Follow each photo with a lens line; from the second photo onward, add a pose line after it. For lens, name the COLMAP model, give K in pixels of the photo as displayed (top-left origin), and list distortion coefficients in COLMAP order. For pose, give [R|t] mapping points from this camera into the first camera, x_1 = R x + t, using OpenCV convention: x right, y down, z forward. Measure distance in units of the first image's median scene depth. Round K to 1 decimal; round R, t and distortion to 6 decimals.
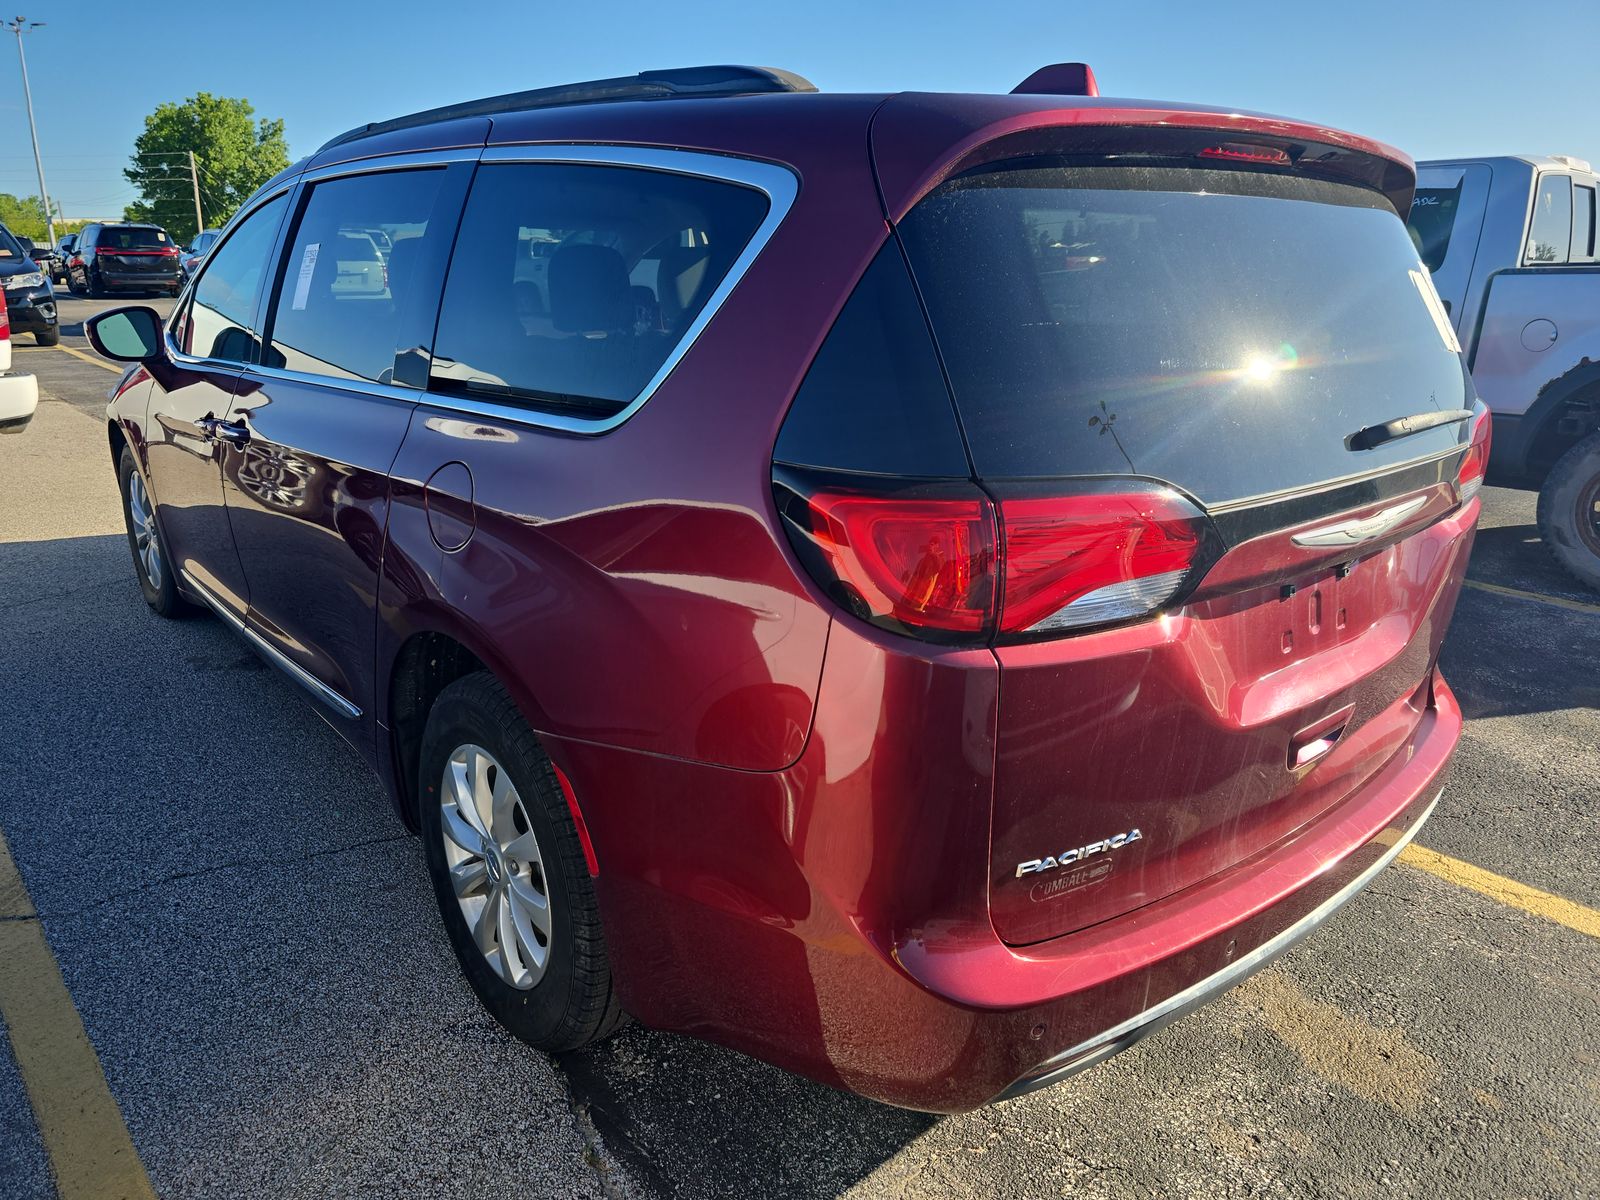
lens RADIAL K [[1092.4, 0, 800.0], [0, 1092.4, 614.2], [0, 0, 1]] dist [0.057814, -0.067398]
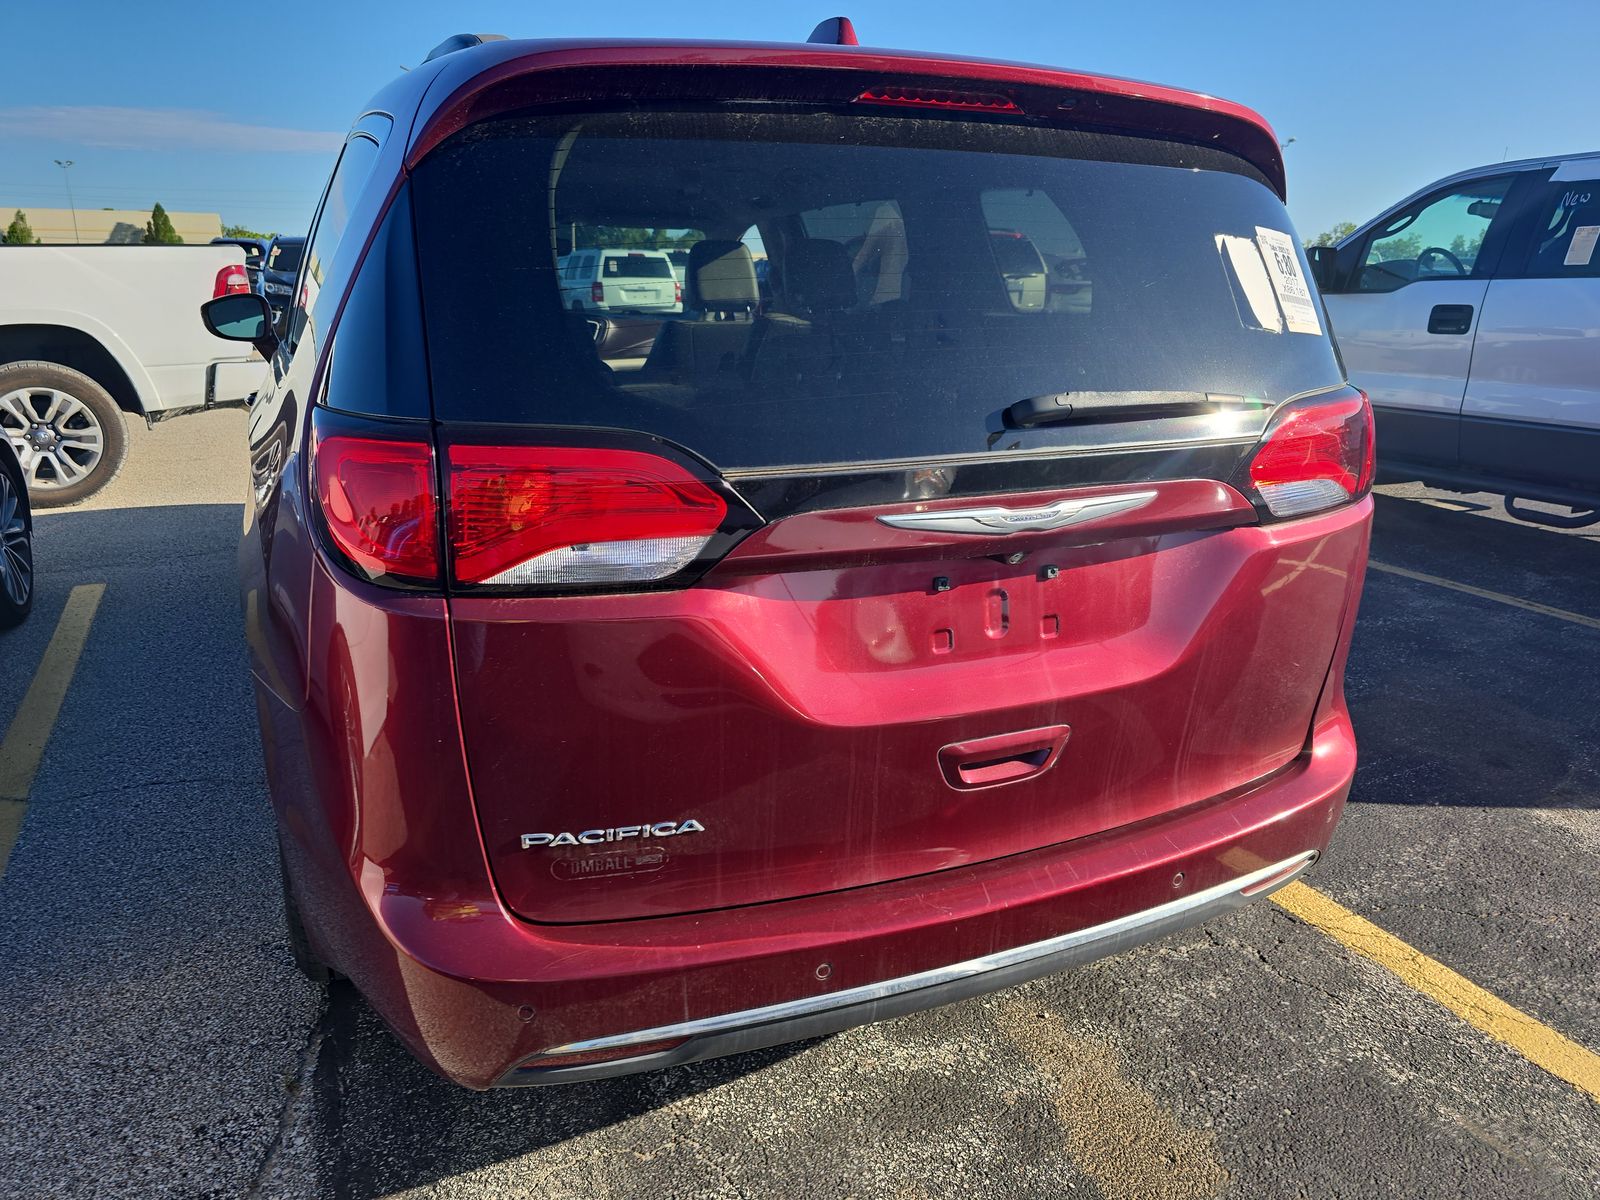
lens RADIAL K [[1091.9, 0, 797.6], [0, 1091.9, 597.3], [0, 0, 1]] dist [0.060784, -0.061830]
pose [[0.959113, 0.079413, -0.271654, 0.511307], [-0.087891, 0.995946, -0.019165, 0.014847], [0.269030, 0.042258, 0.962204, 0.103739]]
